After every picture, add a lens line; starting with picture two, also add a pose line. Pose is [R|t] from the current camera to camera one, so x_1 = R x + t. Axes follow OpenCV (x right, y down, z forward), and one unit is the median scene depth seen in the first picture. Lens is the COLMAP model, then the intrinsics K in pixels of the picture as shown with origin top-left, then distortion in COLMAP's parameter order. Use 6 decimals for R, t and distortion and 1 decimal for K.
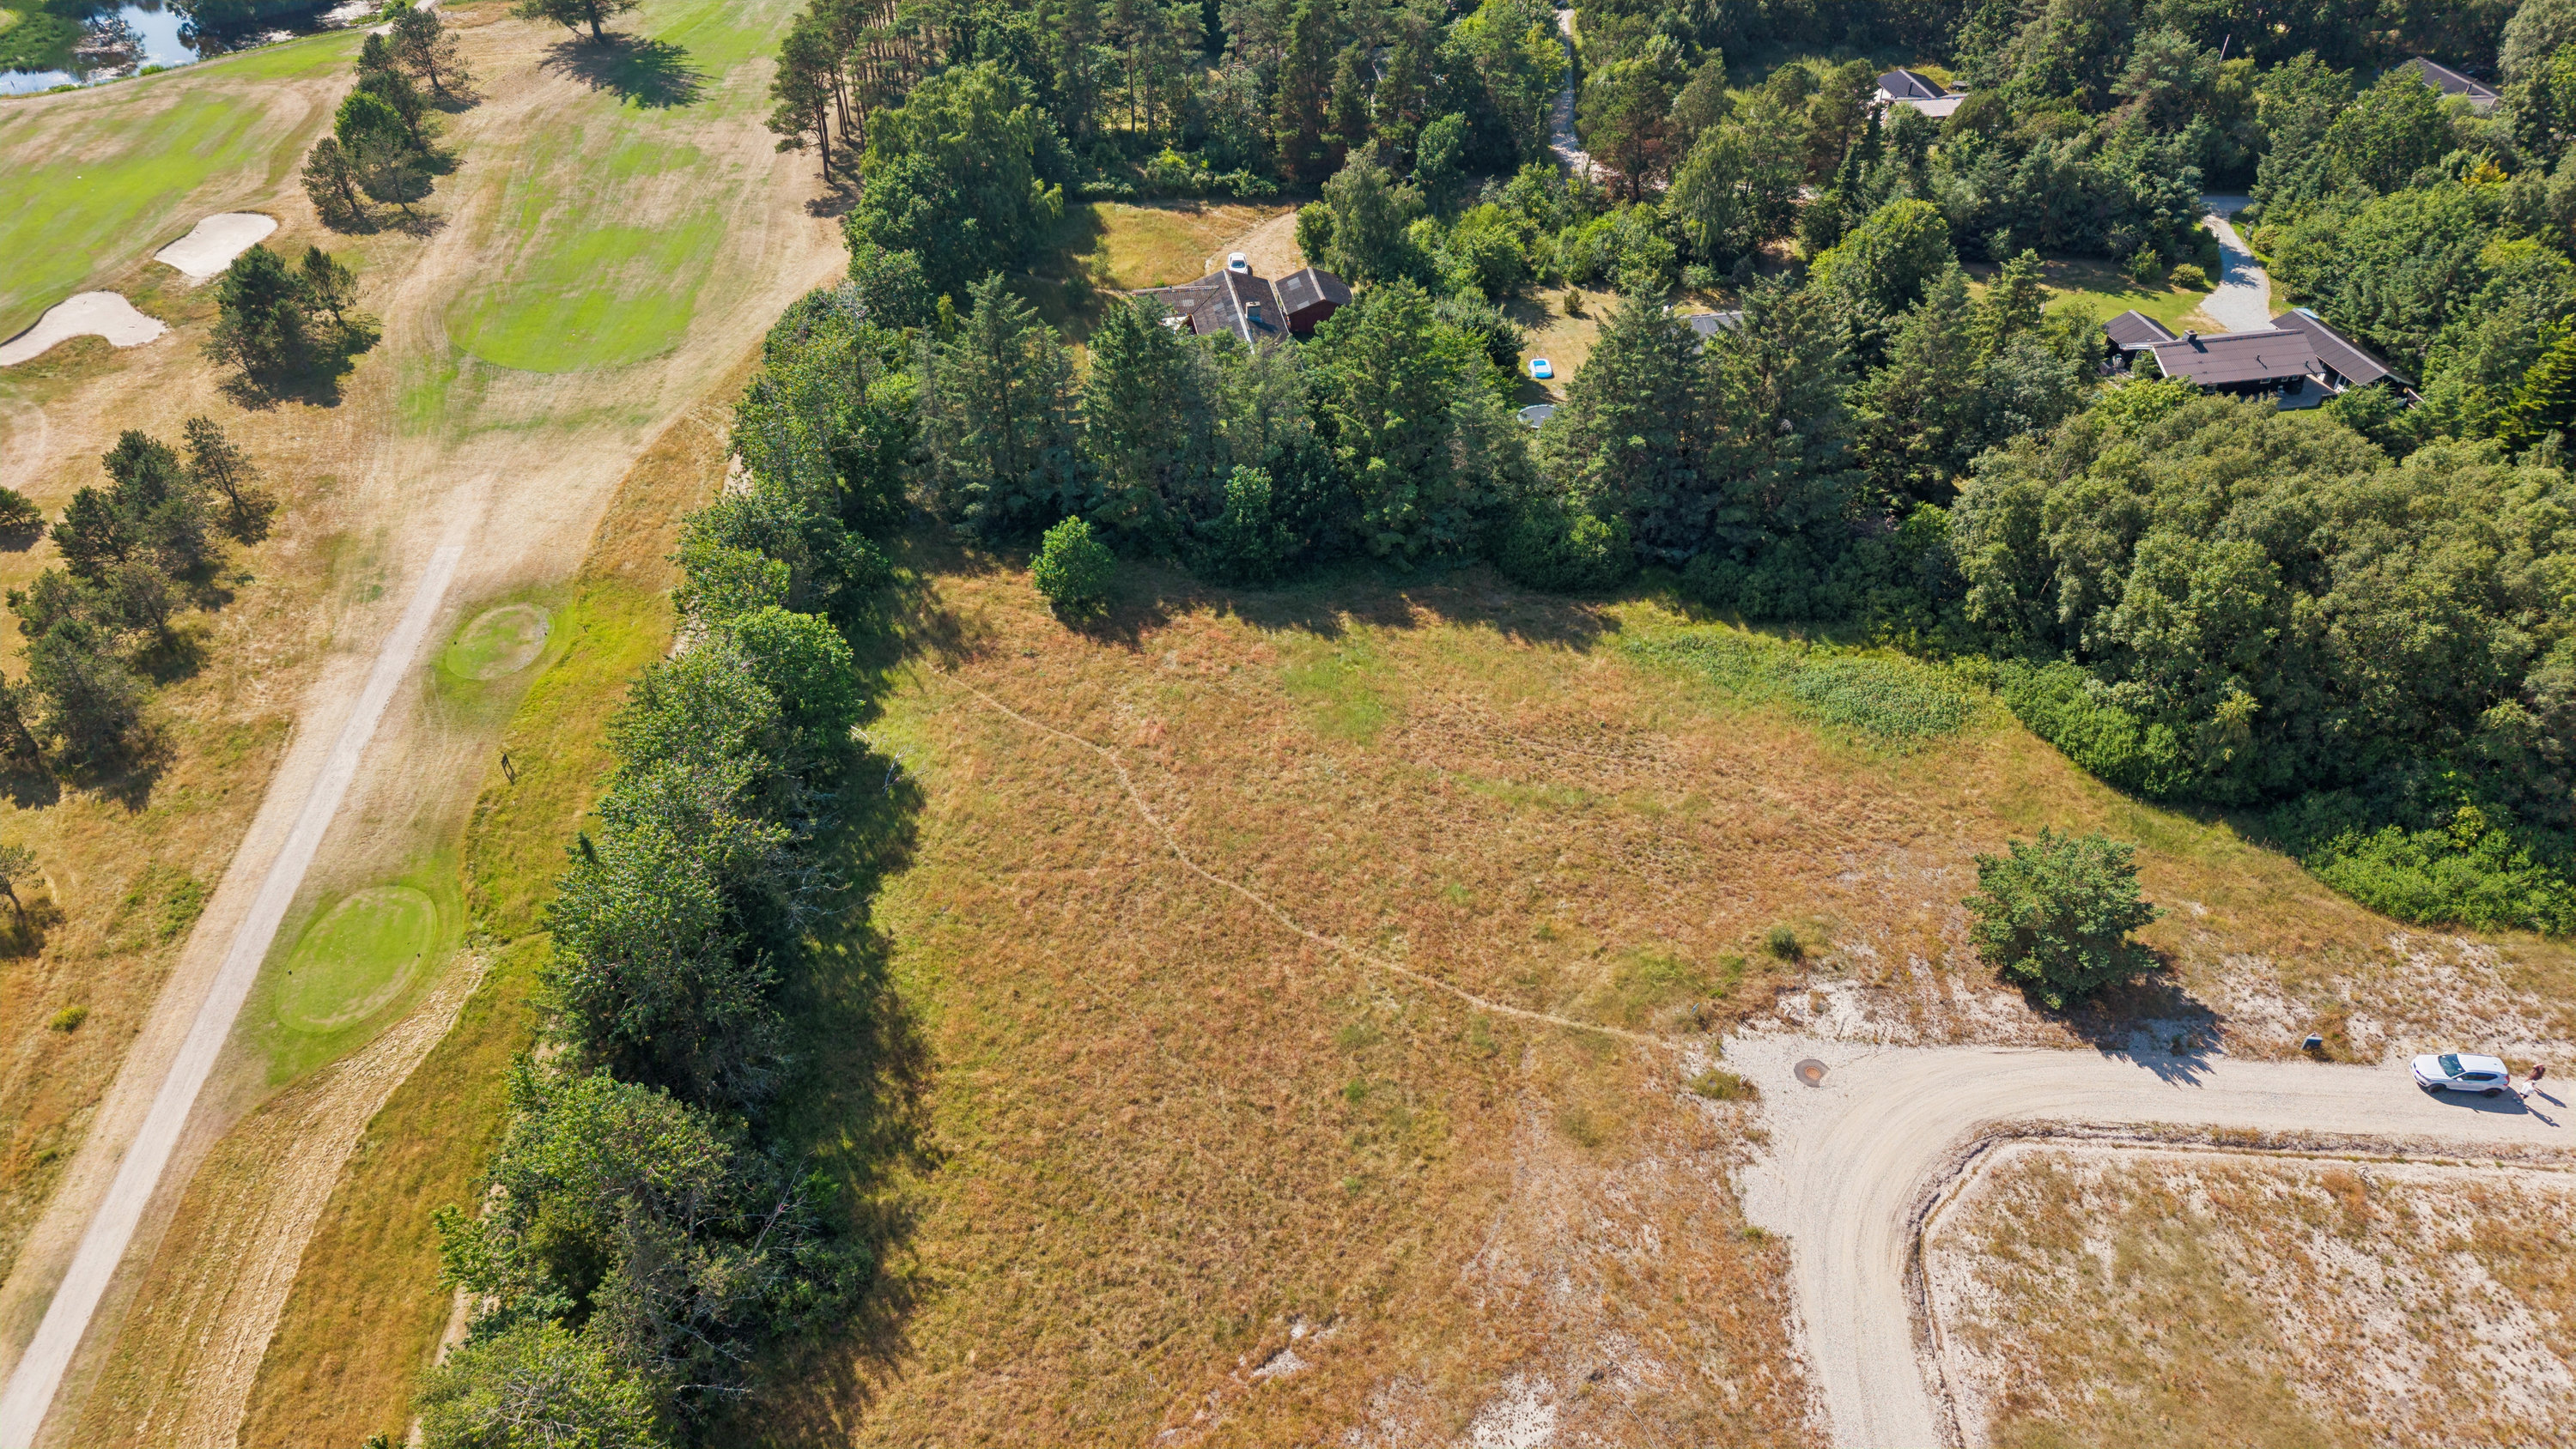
lens RADIAL K [[1796.8, 0, 1306.2], [0, 1796.8, 709.6], [0, 0, 1]] dist [0.013466, -0.018318]
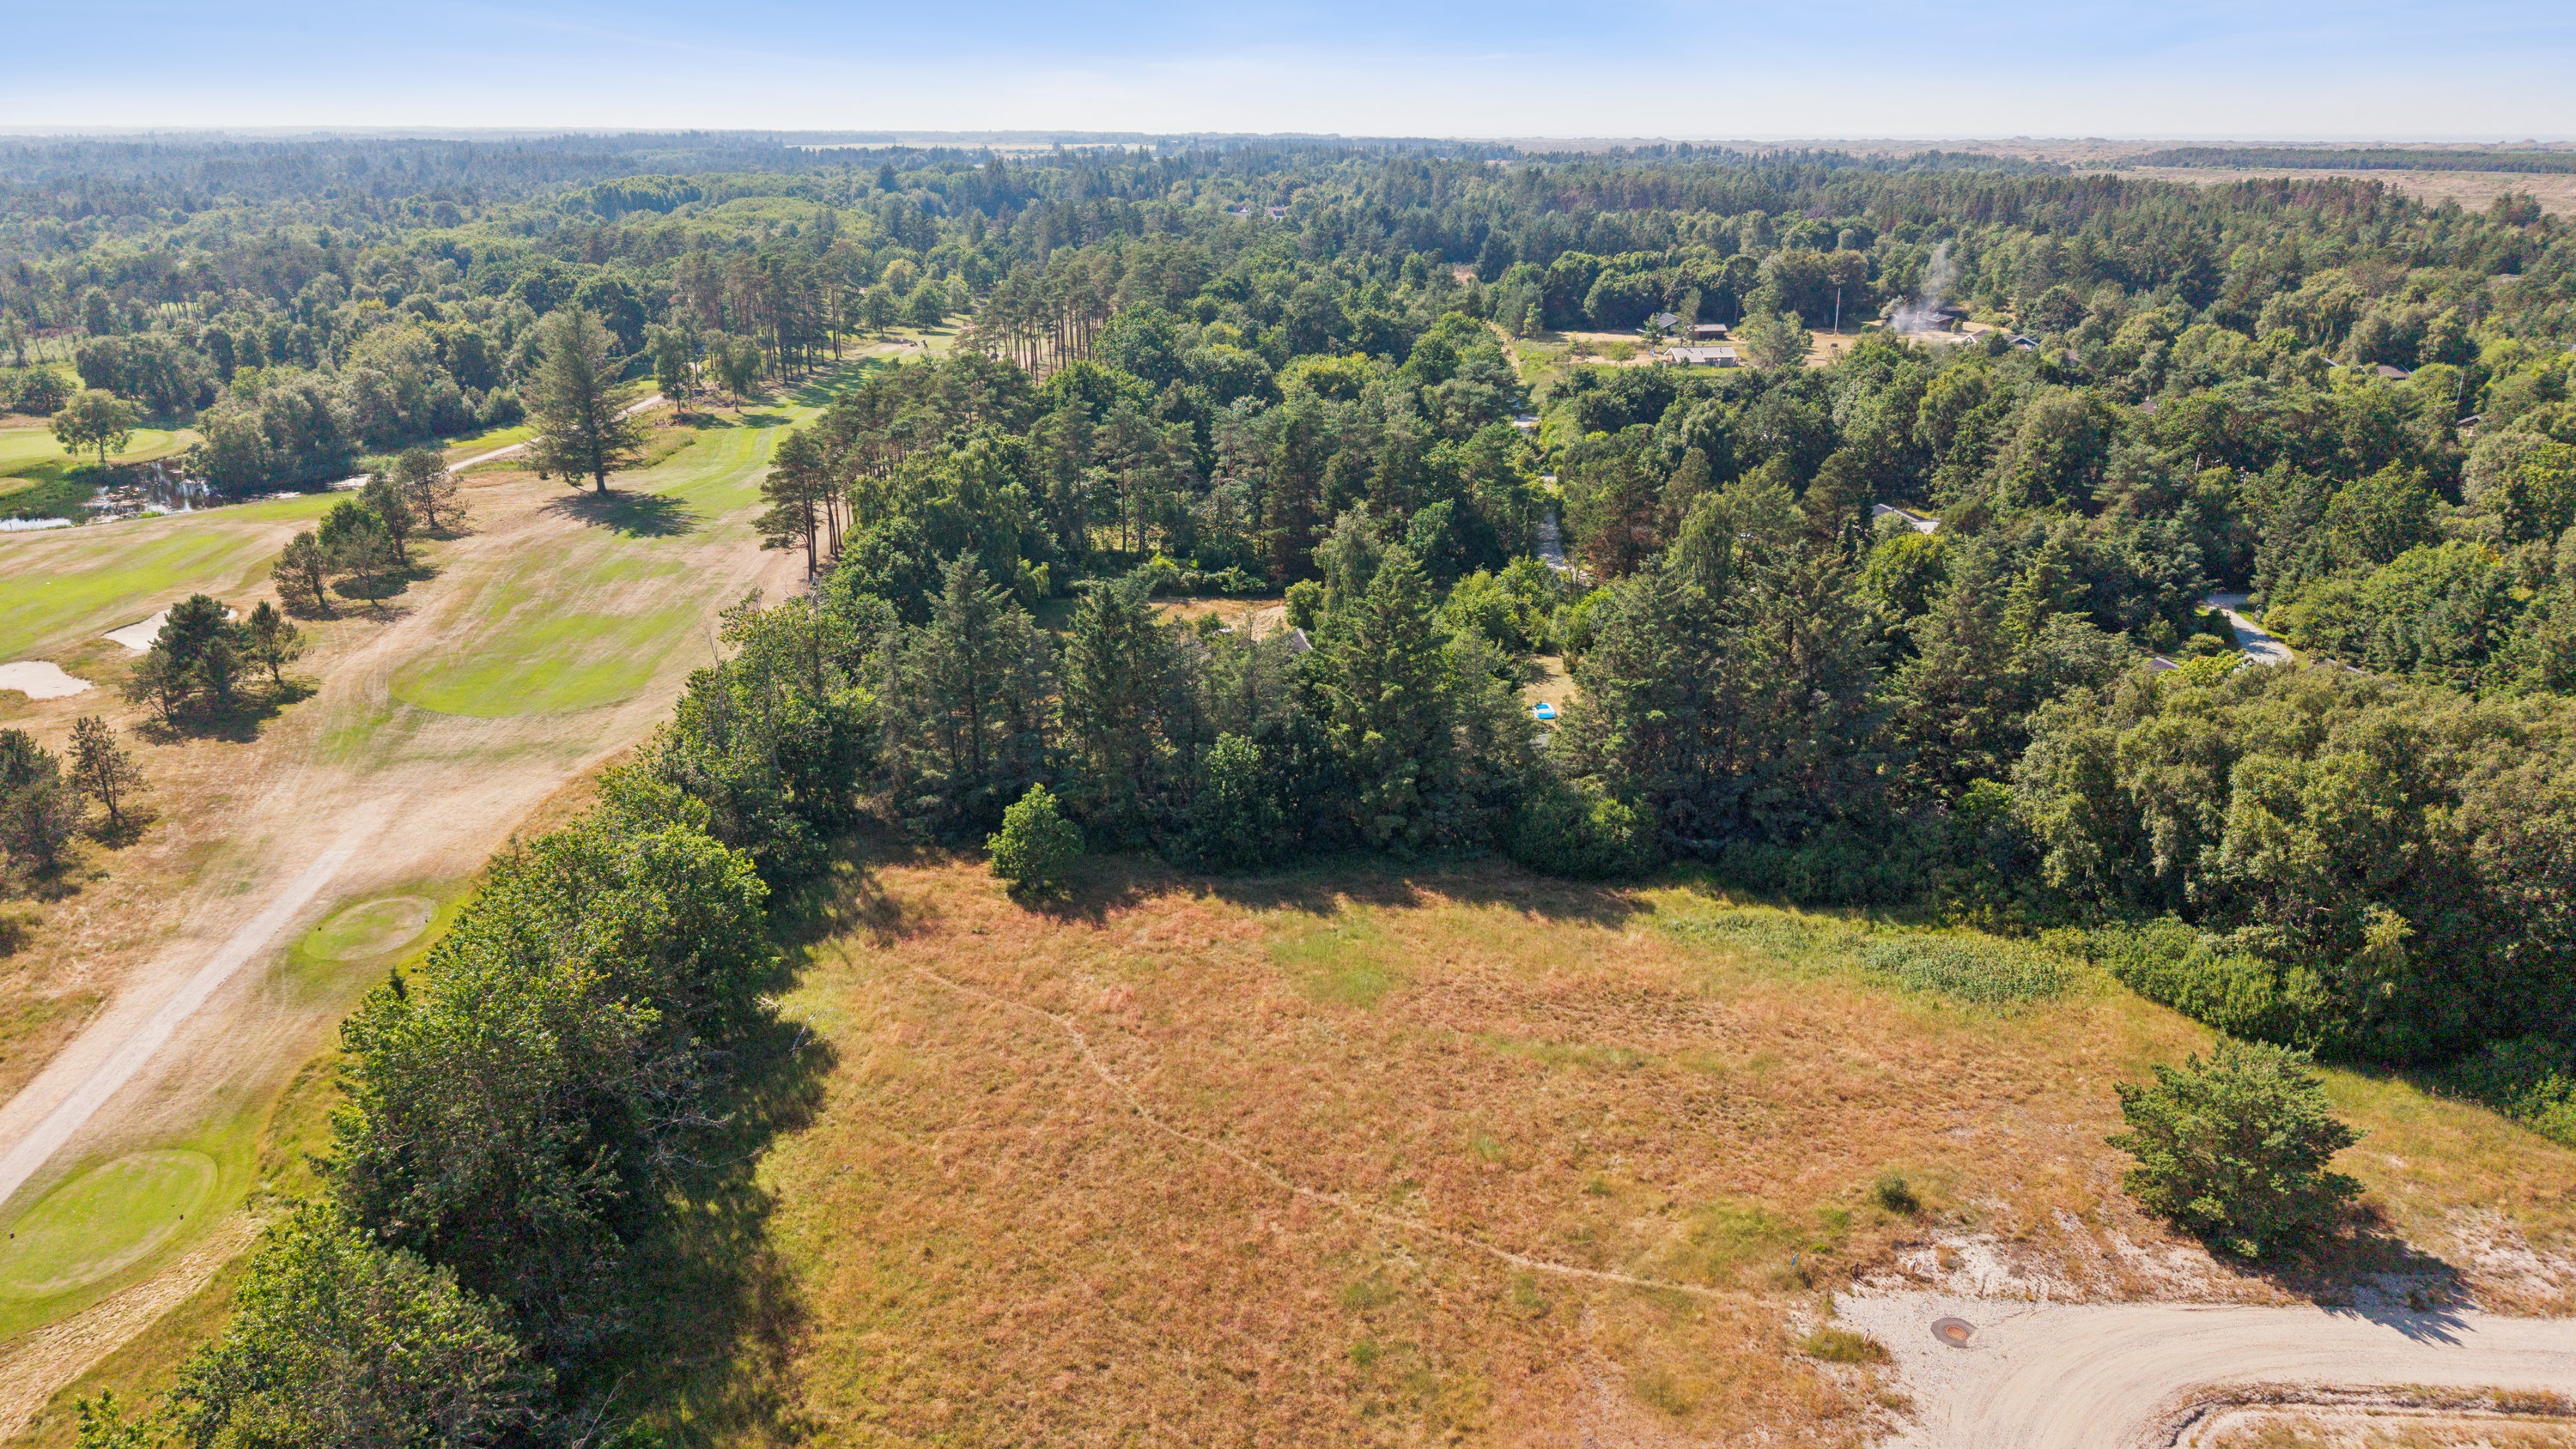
lens RADIAL K [[1796.8, 0, 1306.2], [0, 1796.8, 709.6], [0, 0, 1]] dist [0.013466, -0.018318]
pose [[0.999973, -0.004623, 0.005728, 0.000081], [0.006303, 0.939733, -0.341851, 0.171319], [-0.003802, 0.341878, 0.939737, 0.149266]]
